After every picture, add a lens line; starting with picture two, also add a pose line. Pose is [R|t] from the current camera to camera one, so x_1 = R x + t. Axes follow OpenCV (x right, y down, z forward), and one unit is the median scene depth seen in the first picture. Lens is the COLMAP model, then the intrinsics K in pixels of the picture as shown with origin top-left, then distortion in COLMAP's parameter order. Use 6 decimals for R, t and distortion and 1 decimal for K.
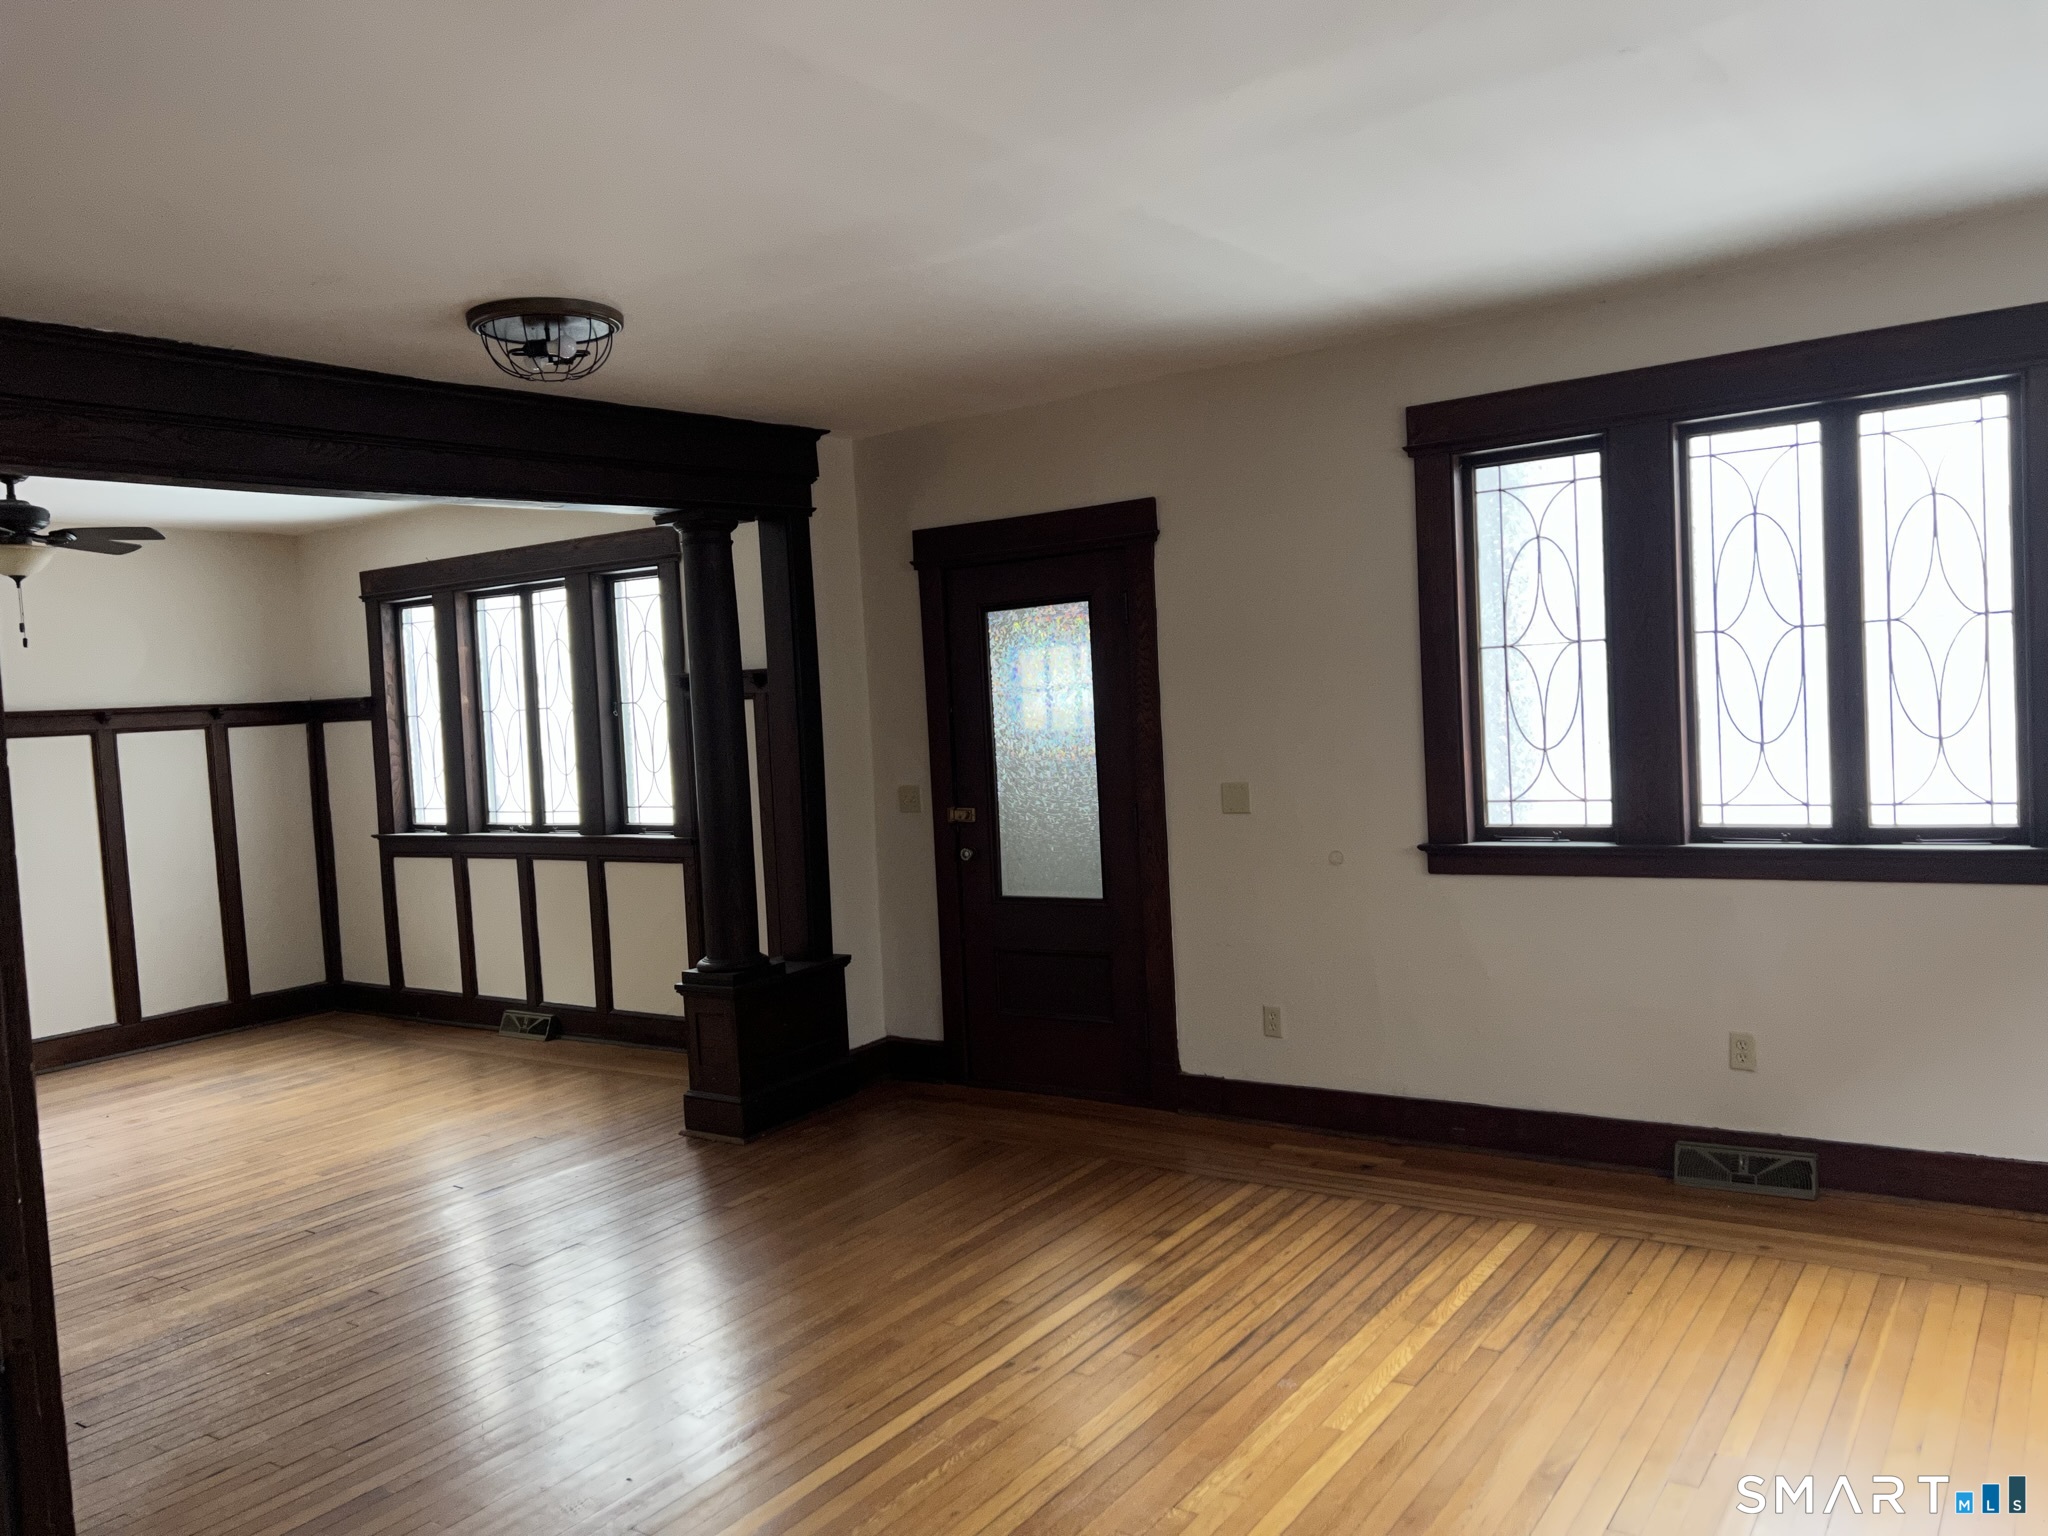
lens RADIAL K [[1502.9, 0, 1047.0], [0, 1502.9, 764.5], [0, 0, 1]] dist [0.045360, -0.020080]
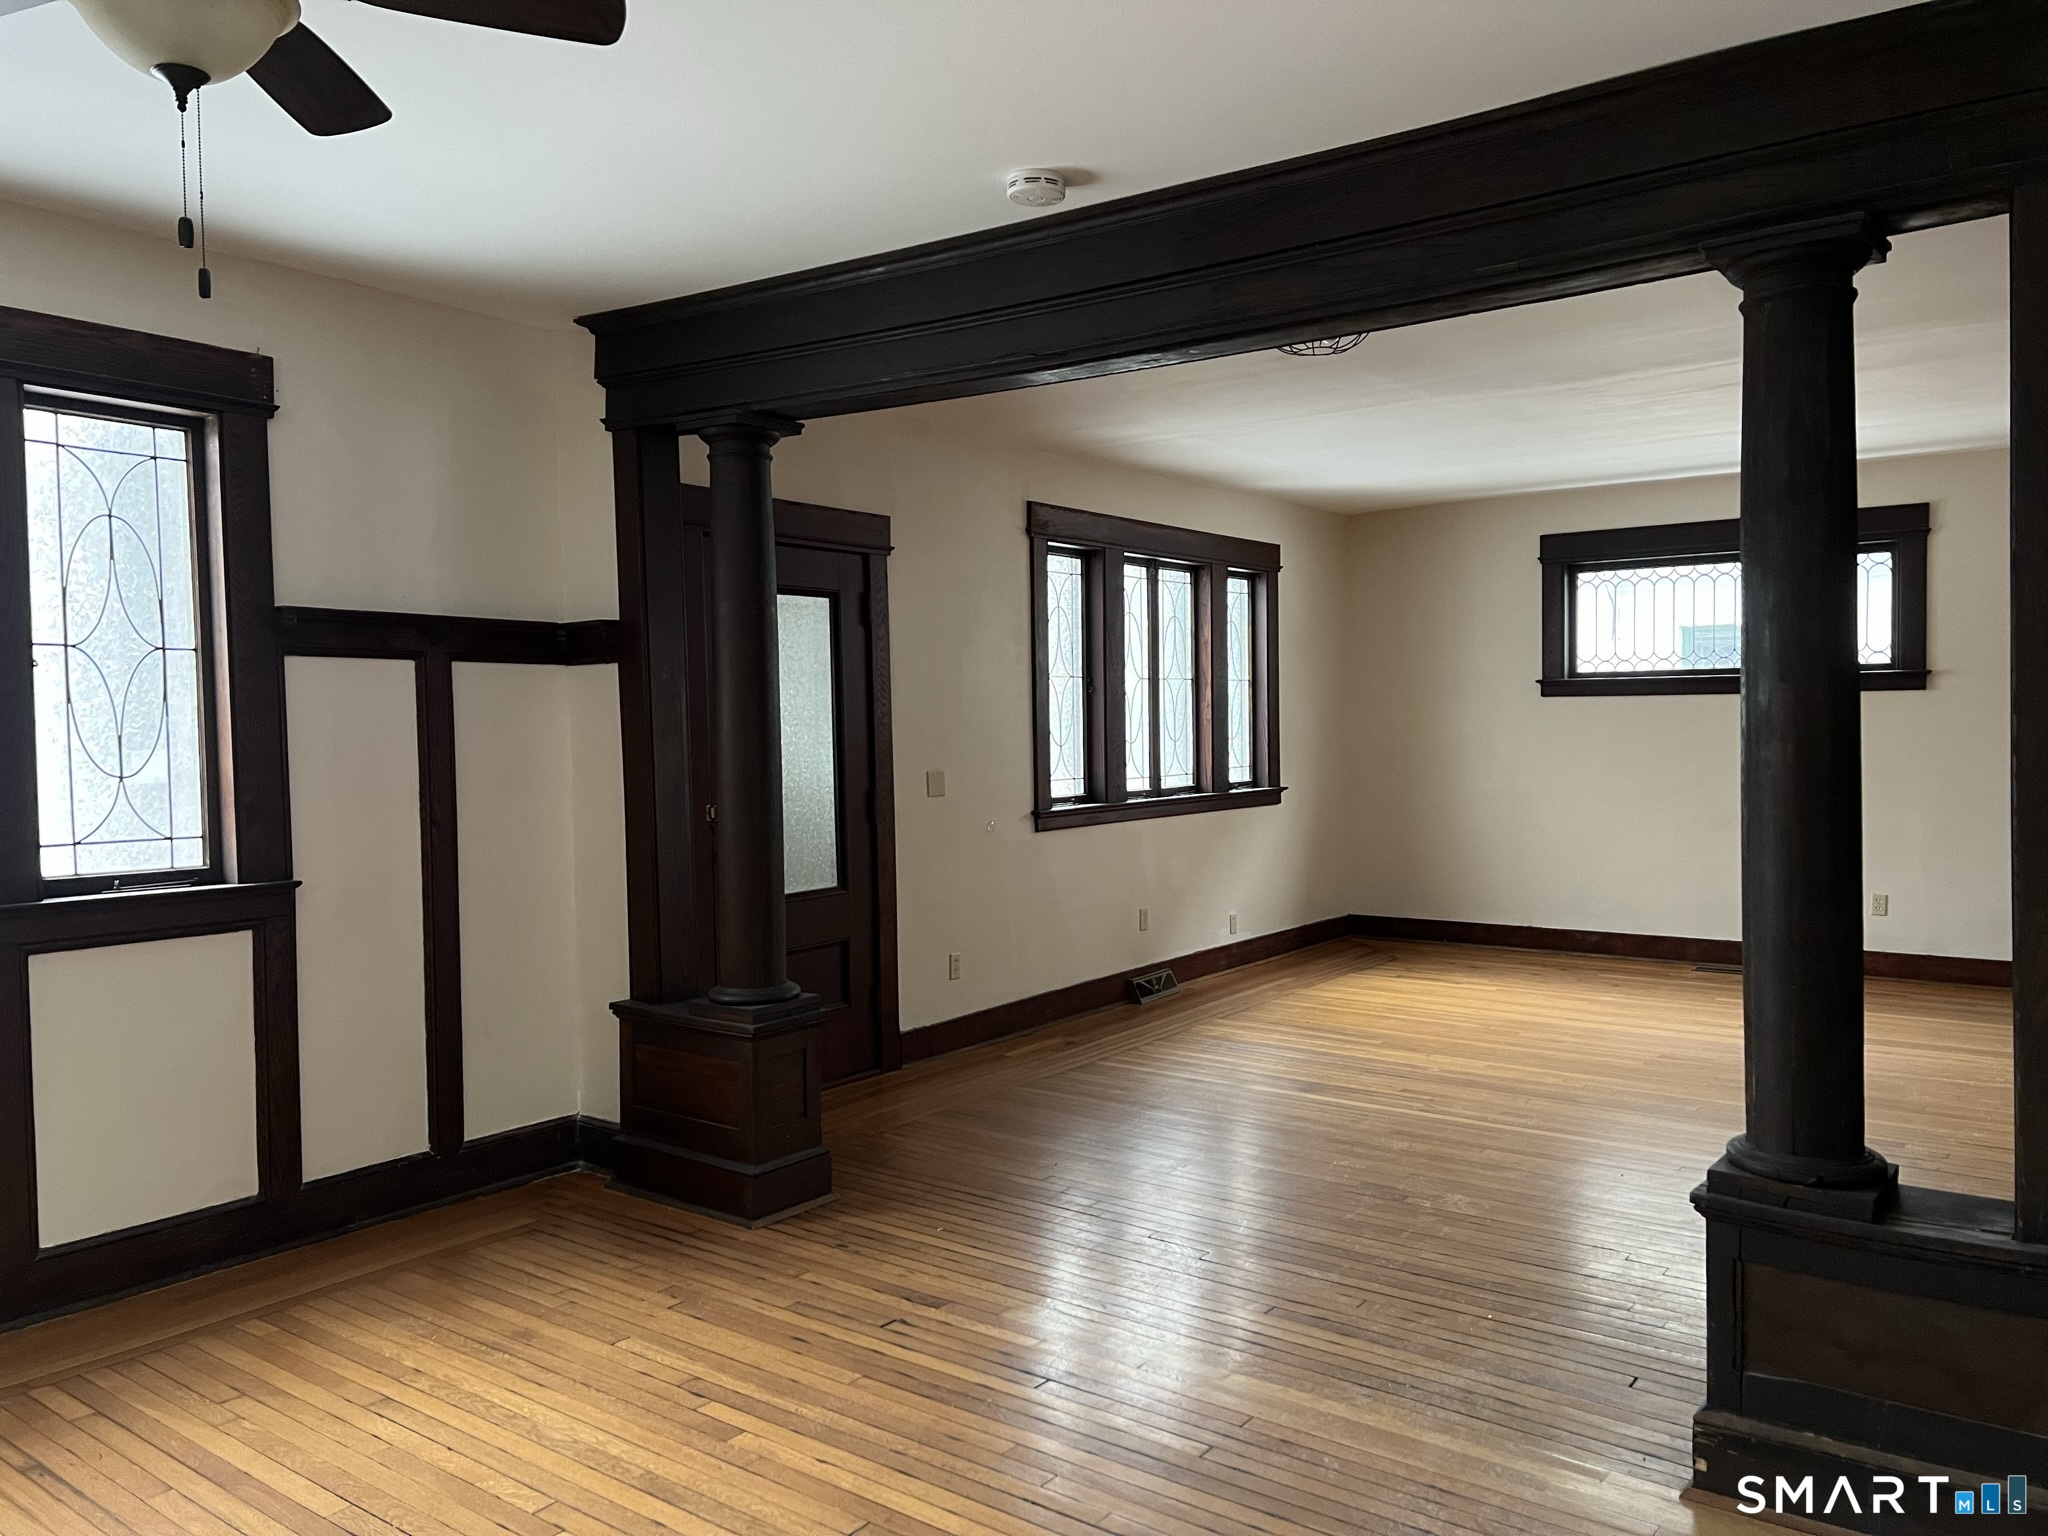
lens RADIAL K [[1502.9, 0, 1034.5], [0, 1502.9, 778.8], [0, 0, 1]] dist [0.045360, -0.020080]
pose [[0.048683, 0.008347, 0.998779, -1.034851], [0.041326, 0.999092, -0.010364, 0.033155], [-0.997959, 0.041781, 0.048293, 0.843694]]
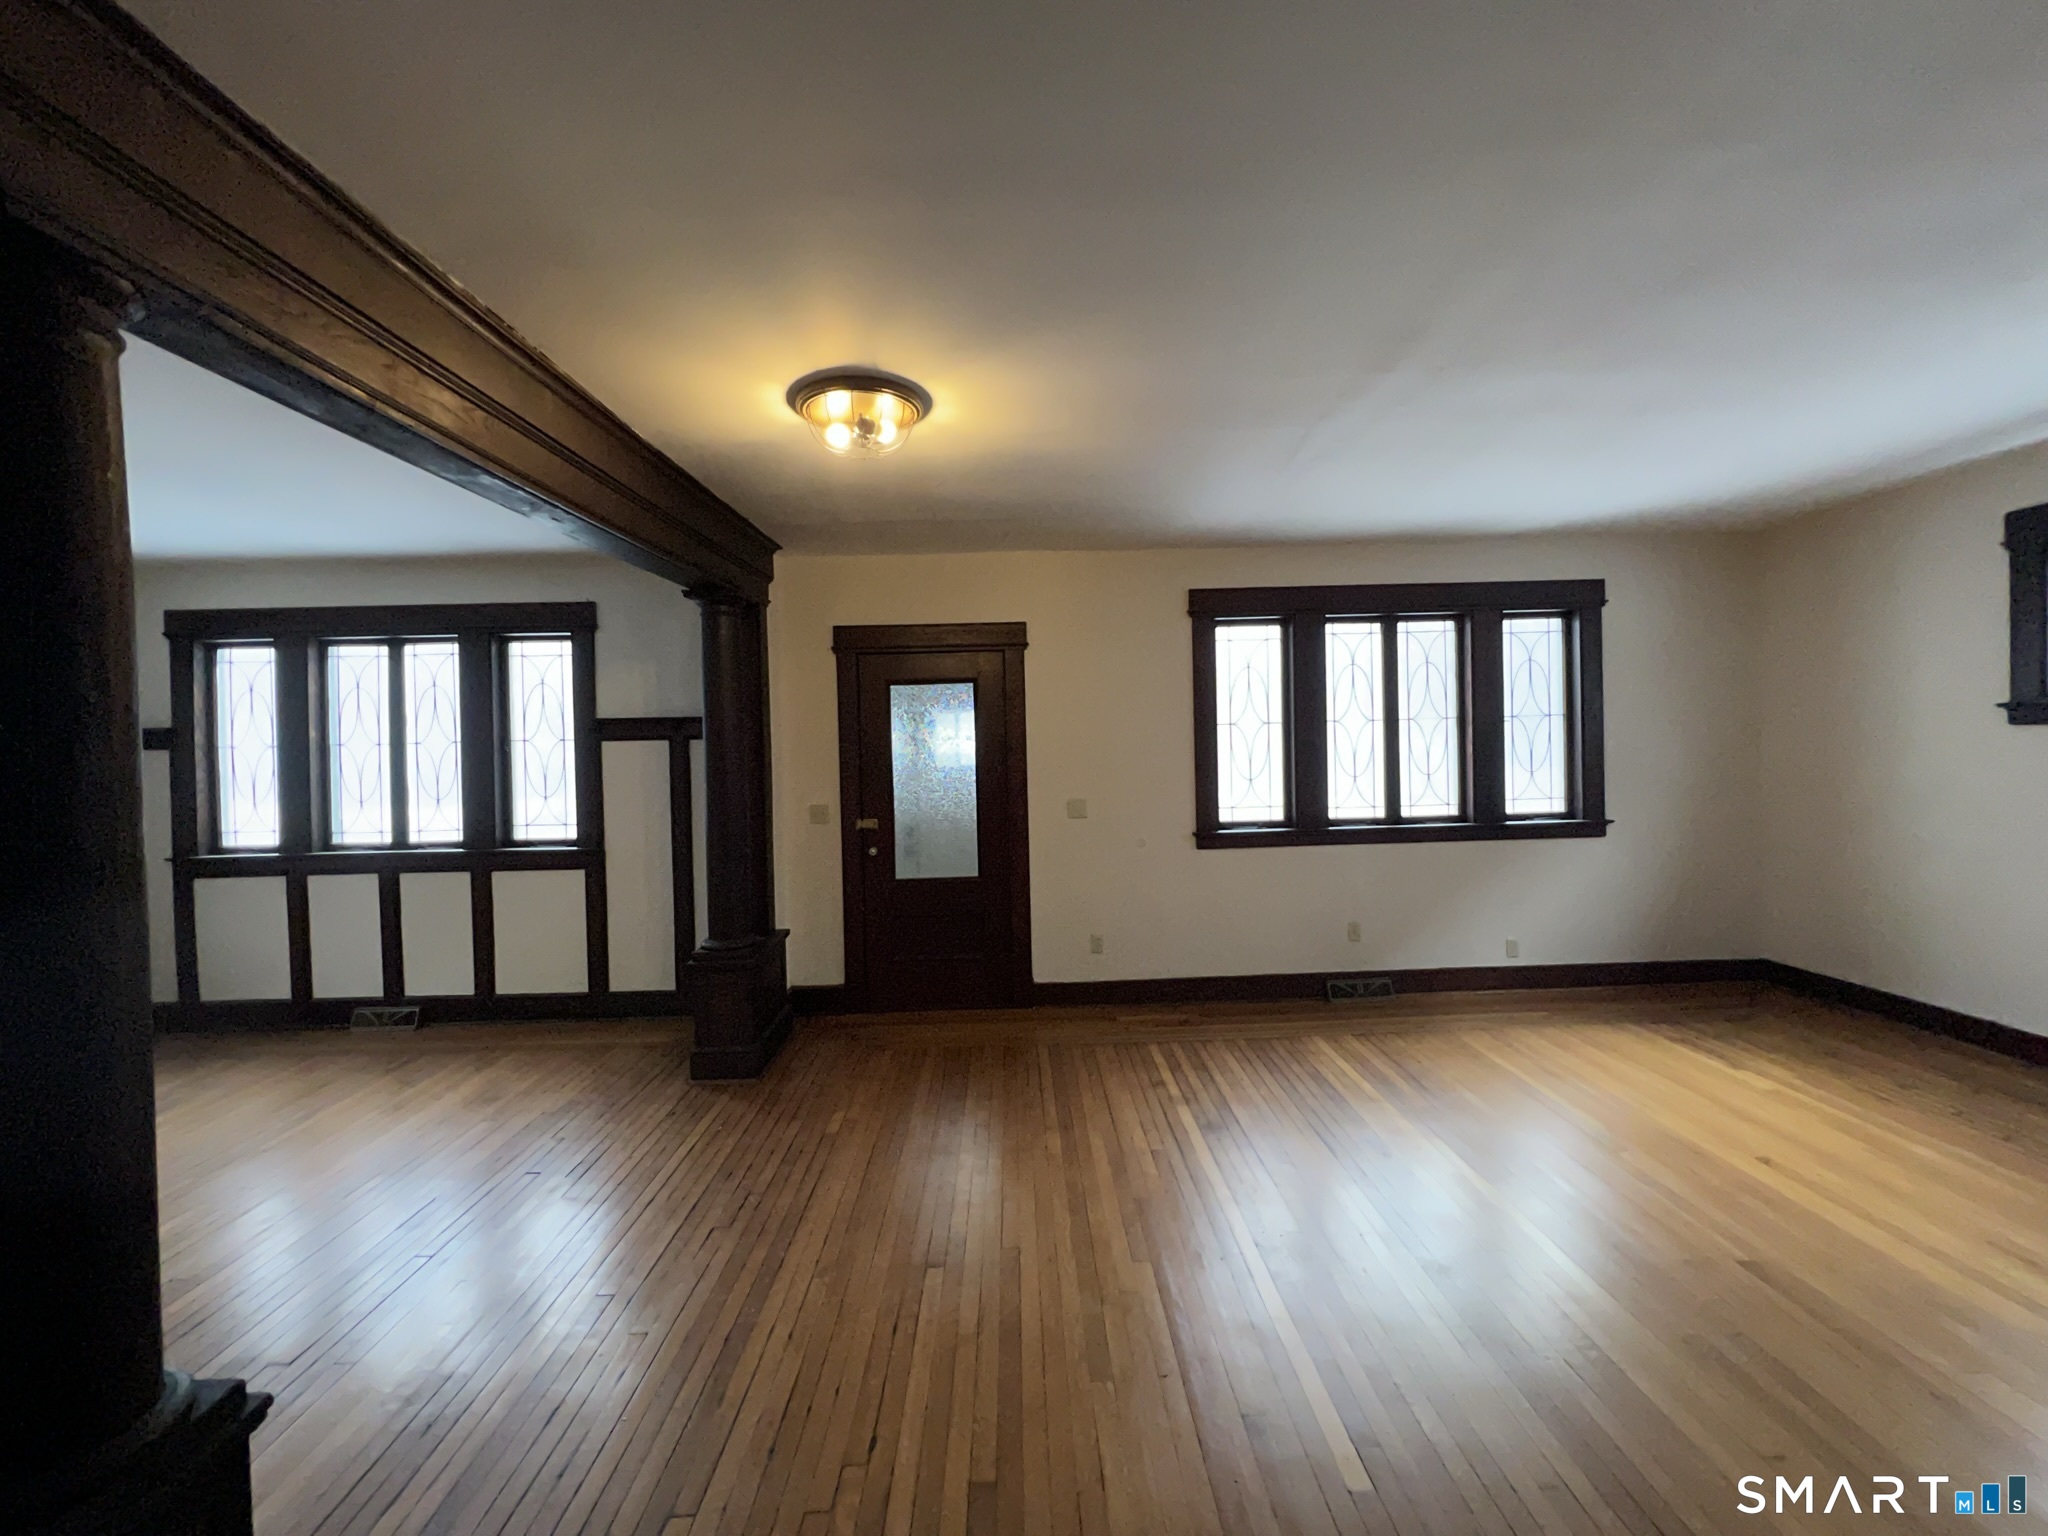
lens RADIAL K [[819.5, 0, 1029.1], [0, 819.5, 760.8], [0, 0, 1]] dist [-0.006208, 0.000903]
pose [[0.821373, 0.023336, 0.569913, -0.417571], [0.004191, 0.998889, -0.046941, 0.011257], [-0.570375, 0.040945, 0.820363, 0.286669]]
